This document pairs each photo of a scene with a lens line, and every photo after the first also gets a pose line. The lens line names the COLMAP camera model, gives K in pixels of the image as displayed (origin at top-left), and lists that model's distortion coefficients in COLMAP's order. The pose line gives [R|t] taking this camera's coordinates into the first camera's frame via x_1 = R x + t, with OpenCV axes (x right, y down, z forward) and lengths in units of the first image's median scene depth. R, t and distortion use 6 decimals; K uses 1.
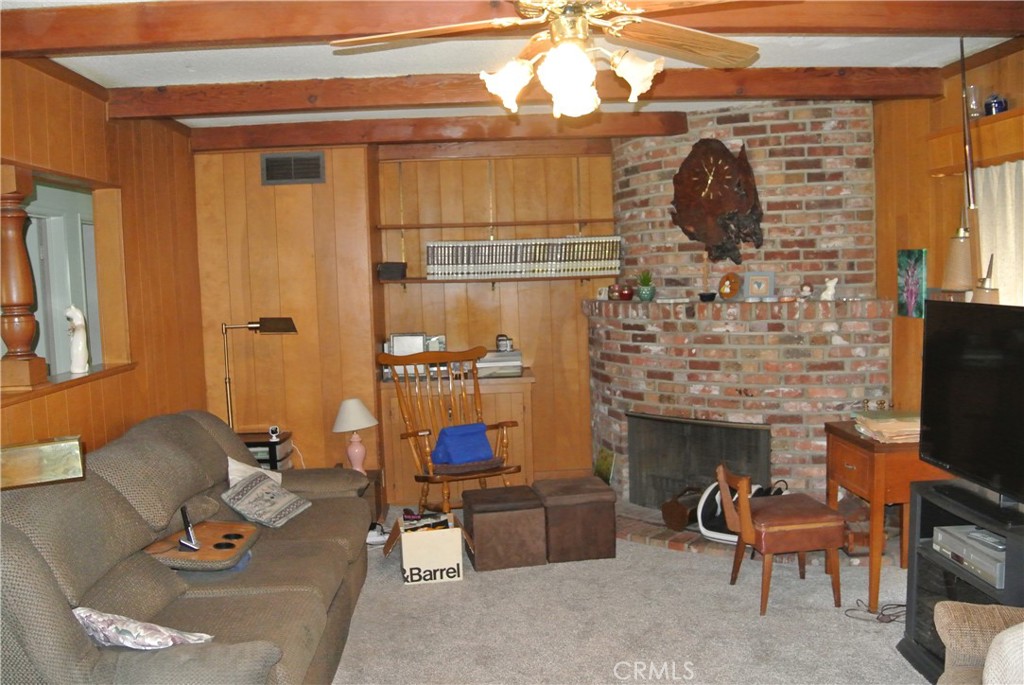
lens RADIAL K [[901.6, 0, 494.1], [0, 901.6, 341.2], [0, 0, 1]] dist [-0.175423, 0.126998]
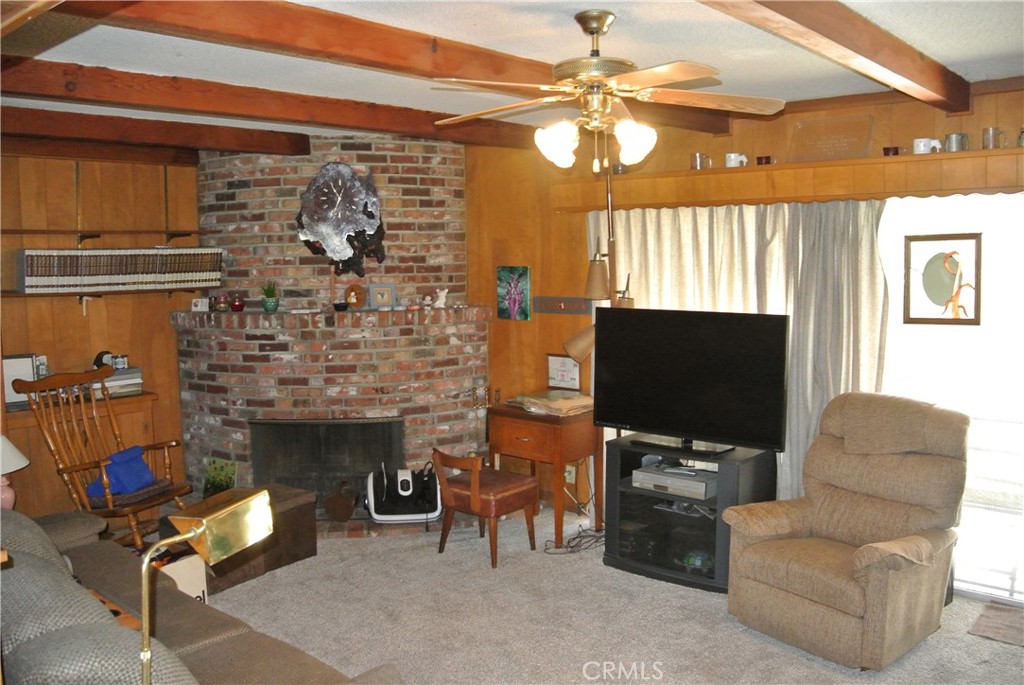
lens RADIAL K [[901.6, 0, 494.1], [0, 901.6, 341.2], [0, 0, 1]] dist [-0.175423, 0.126998]
pose [[0.684696, -0.044285, 0.727482, -0.448580], [0.045345, 0.998807, 0.018123, -0.019277], [-0.727417, 0.020579, 0.685887, 0.108770]]
